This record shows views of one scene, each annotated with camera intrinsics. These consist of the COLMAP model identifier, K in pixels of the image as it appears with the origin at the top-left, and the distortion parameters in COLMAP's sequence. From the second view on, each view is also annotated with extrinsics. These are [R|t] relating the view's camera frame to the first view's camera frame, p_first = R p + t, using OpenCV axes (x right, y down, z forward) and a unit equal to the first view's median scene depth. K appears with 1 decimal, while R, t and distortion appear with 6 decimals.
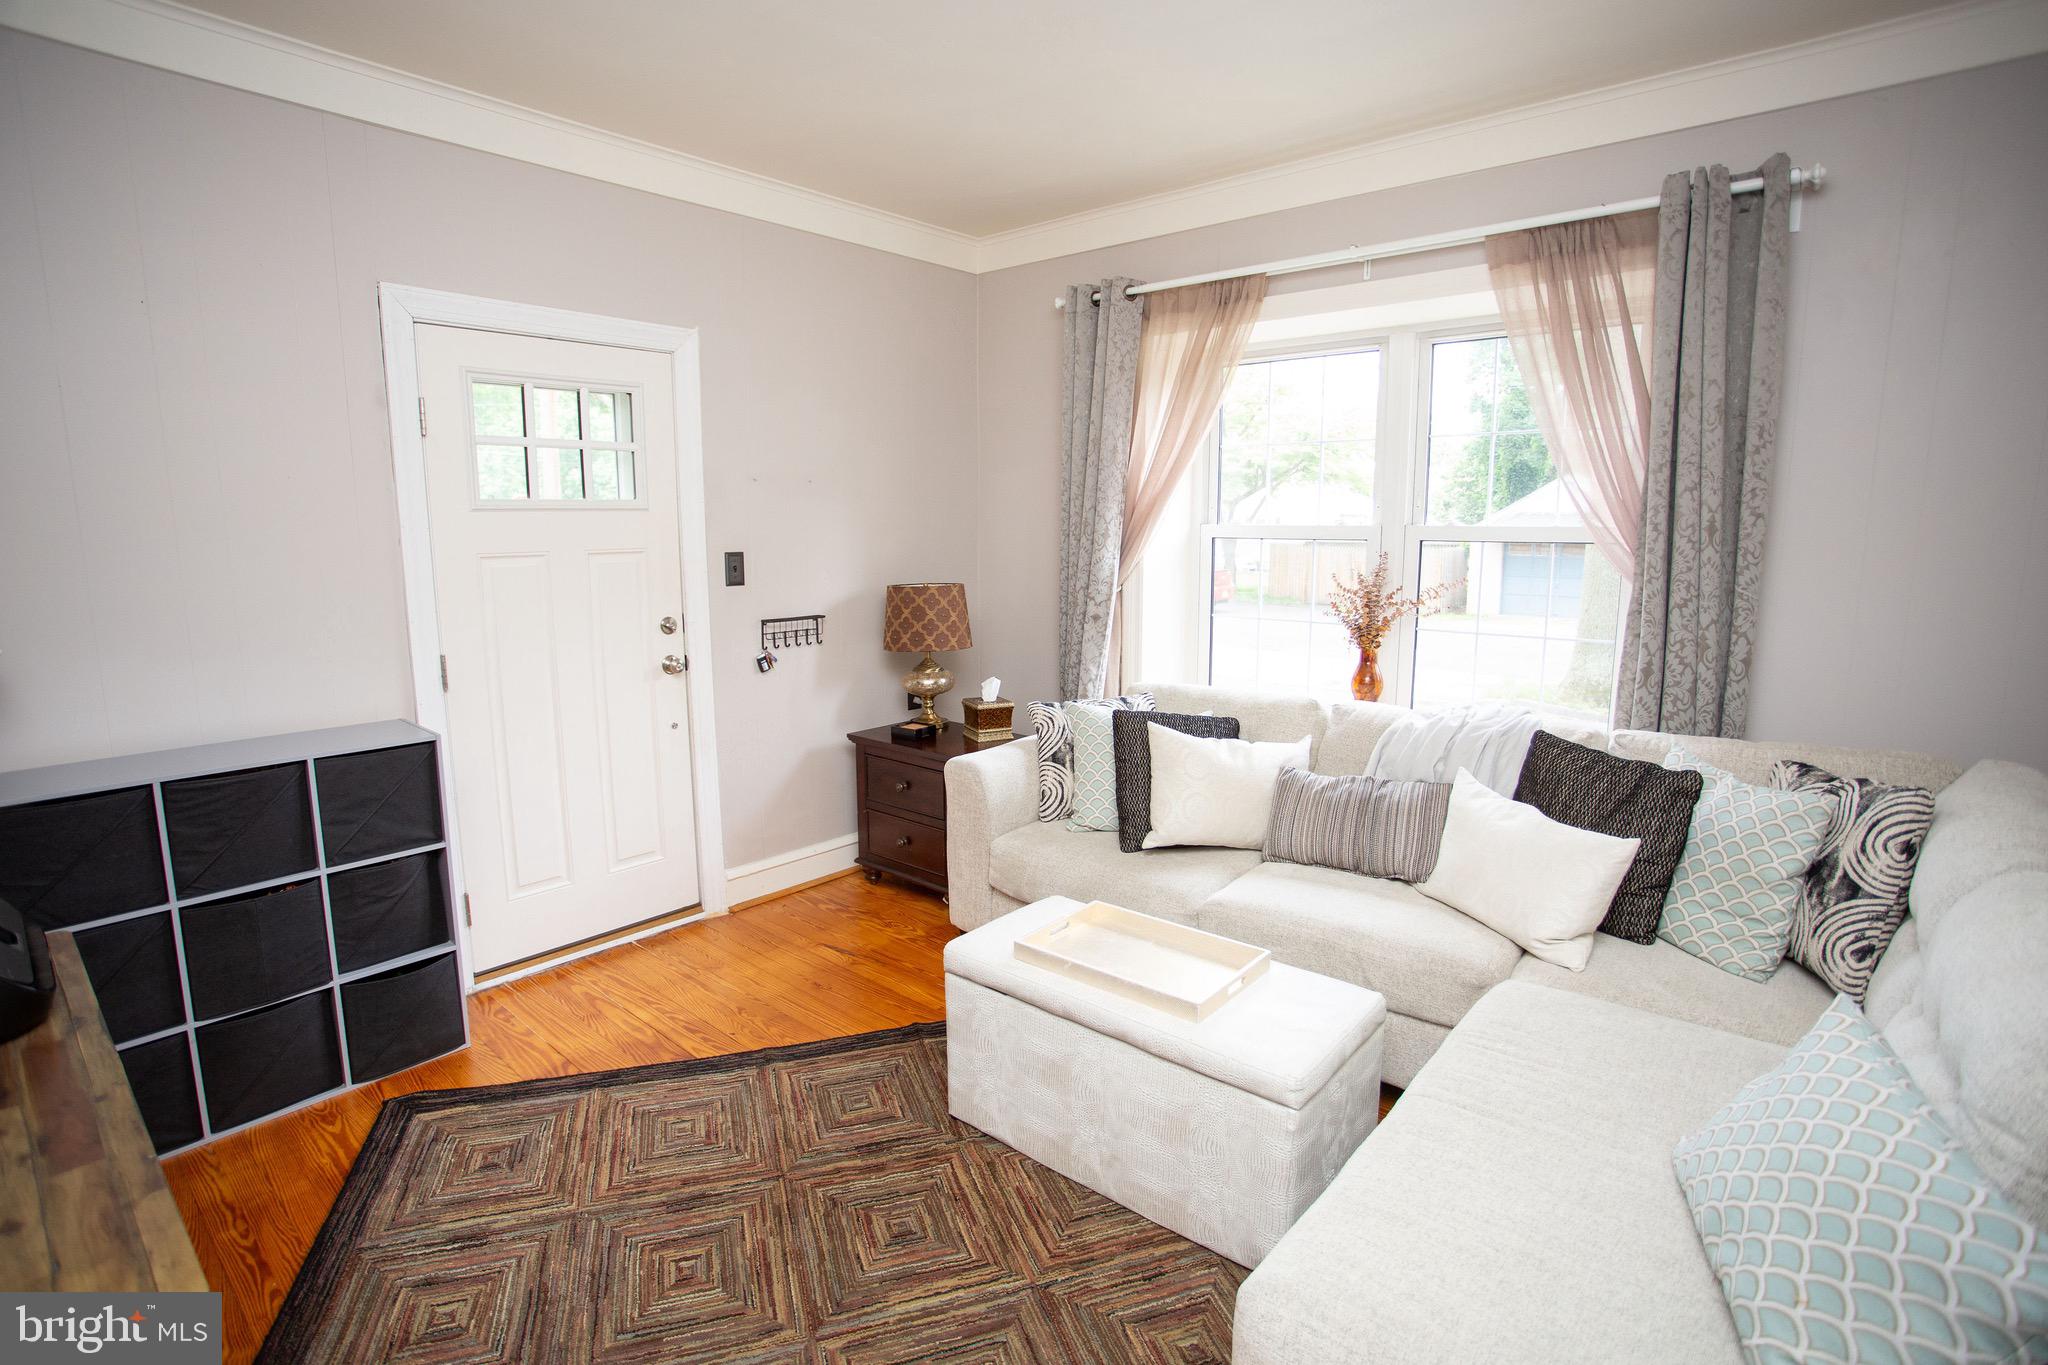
lens RADIAL K [[1018.8, 0, 1017.4], [0, 1018.8, 675.3], [0, 0, 1]] dist [-0.073937, 0.031183]
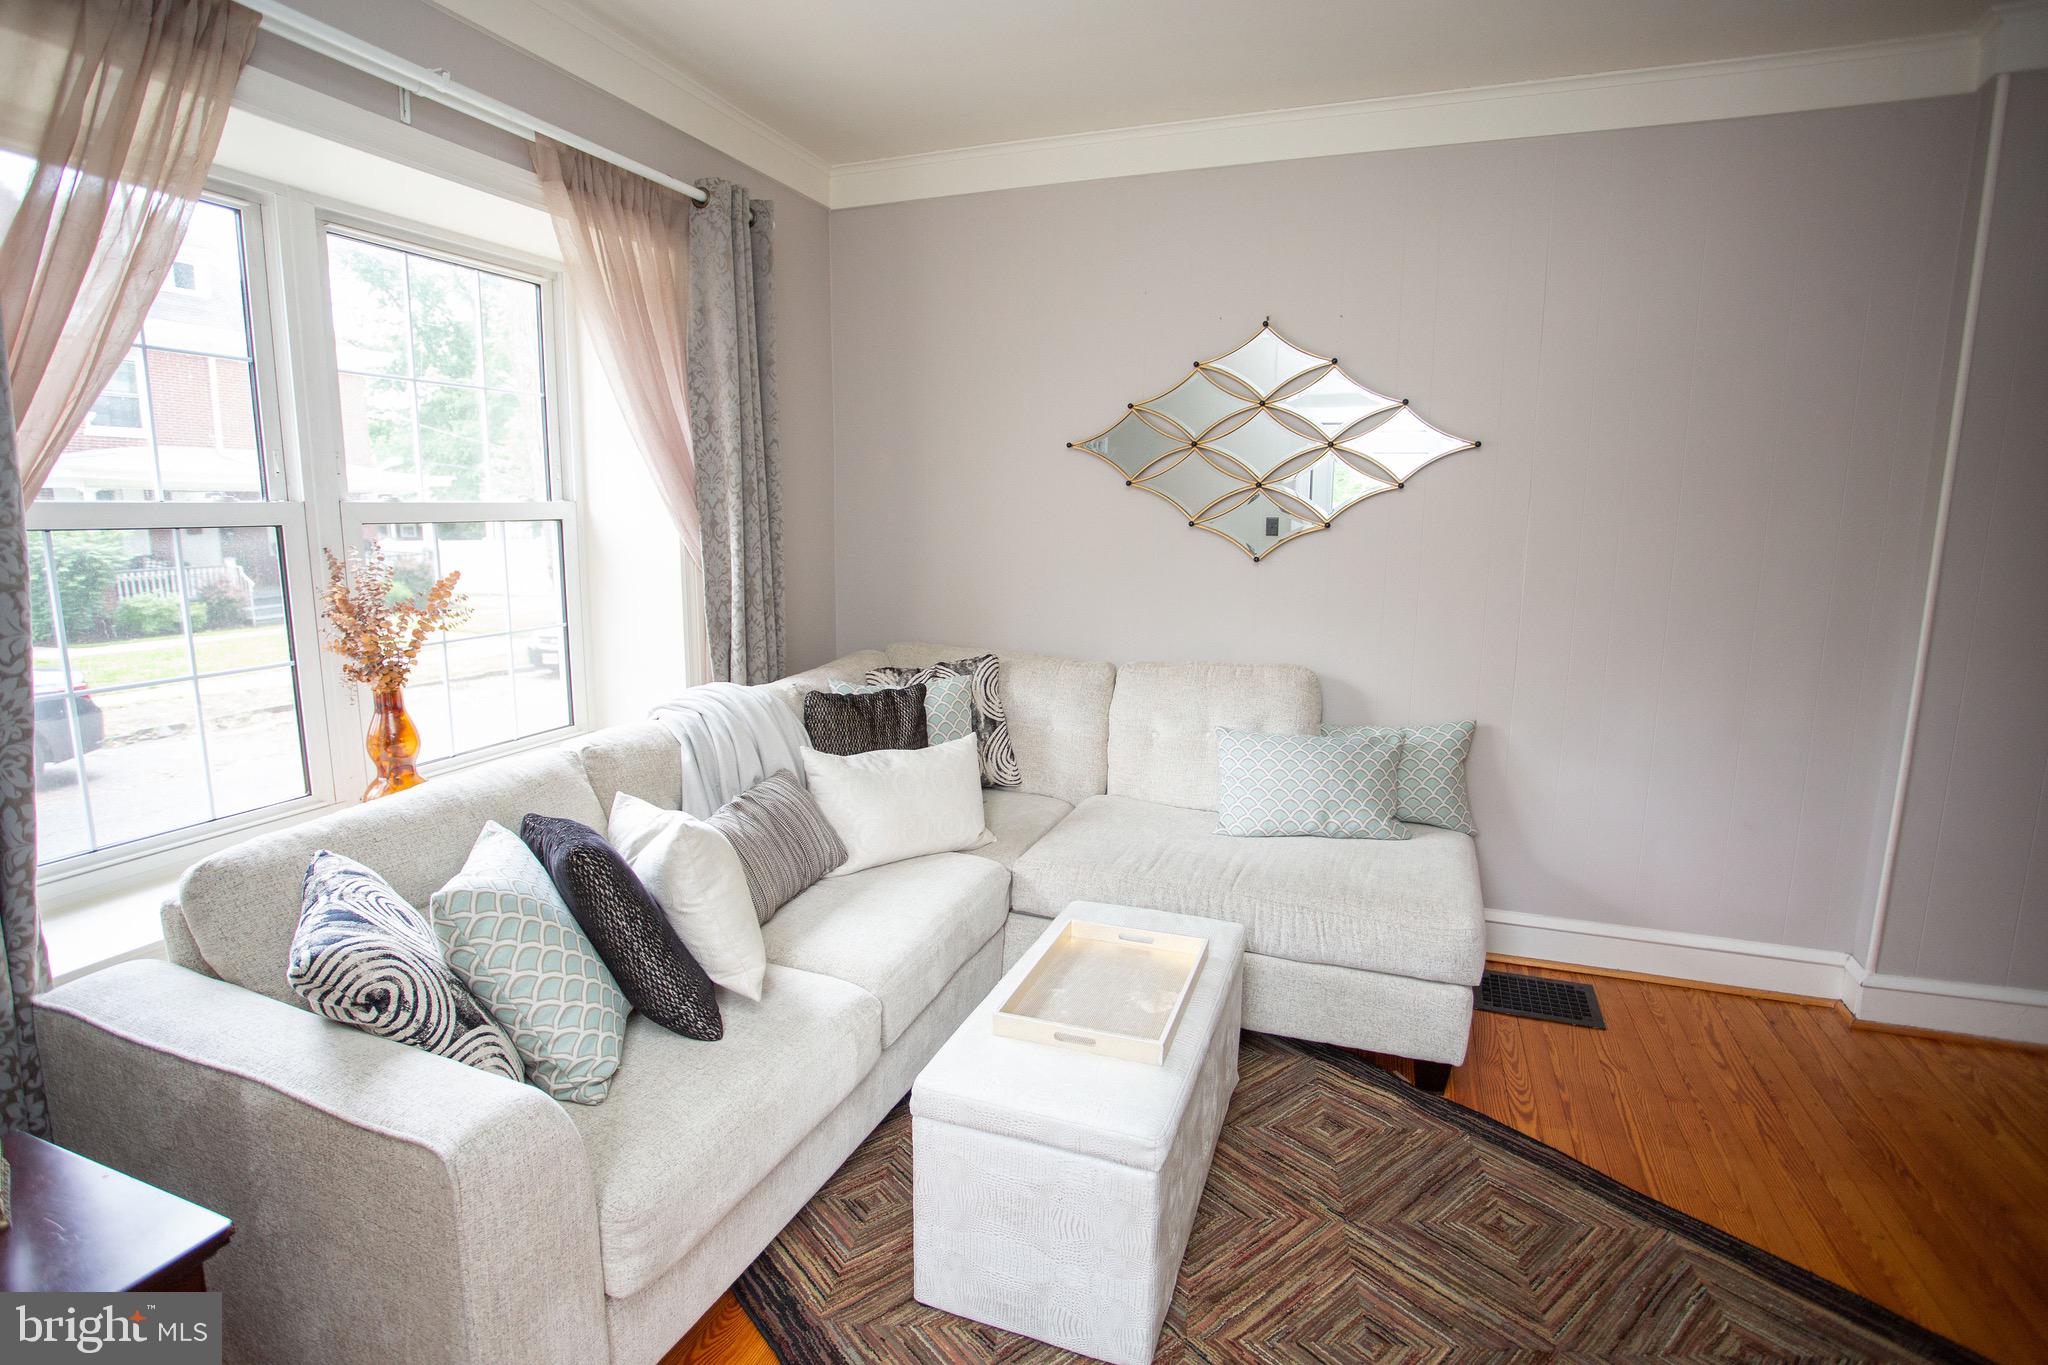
lens RADIAL K [[1018.8, 0, 1017.4], [0, 1018.8, 675.3], [0, 0, 1]] dist [-0.073937, 0.031183]
pose [[-0.347798, -0.152454, 0.925091, -0.435356], [0.134684, 0.968333, 0.210216, -0.127009], [-0.927845, 0.197708, -0.316251, 0.896922]]
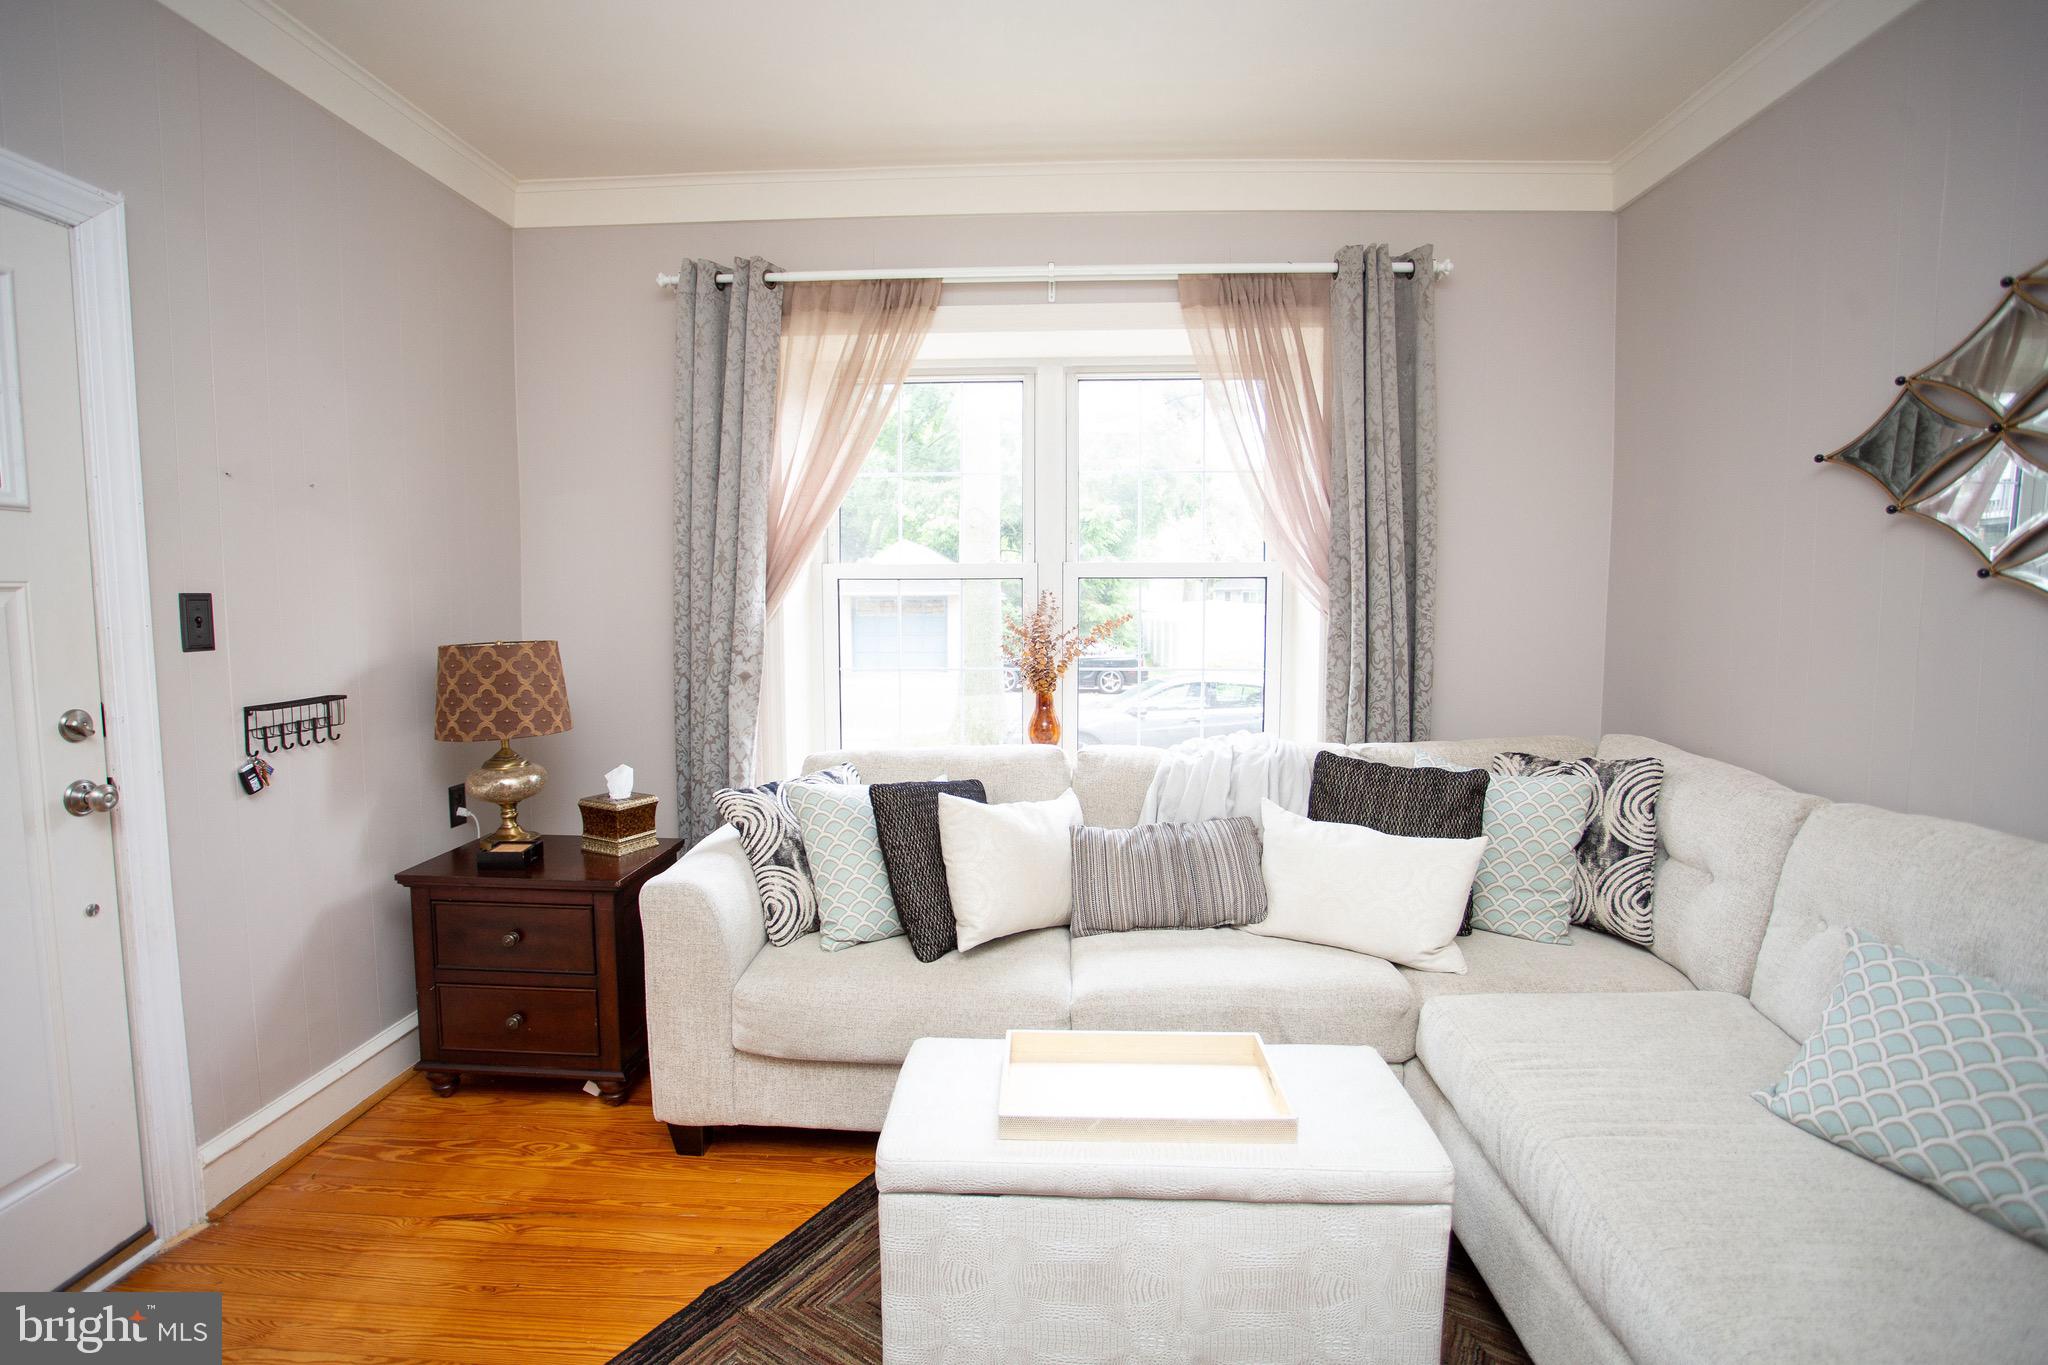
lens RADIAL K [[1018.8, 0, 1017.4], [0, 1018.8, 675.3], [0, 0, 1]] dist [-0.073937, 0.031183]
pose [[0.784246, -0.050993, 0.618351, -0.284657], [0.093338, 0.994972, -0.036328, -0.010865], [-0.613389, 0.086205, 0.785062, 0.294135]]
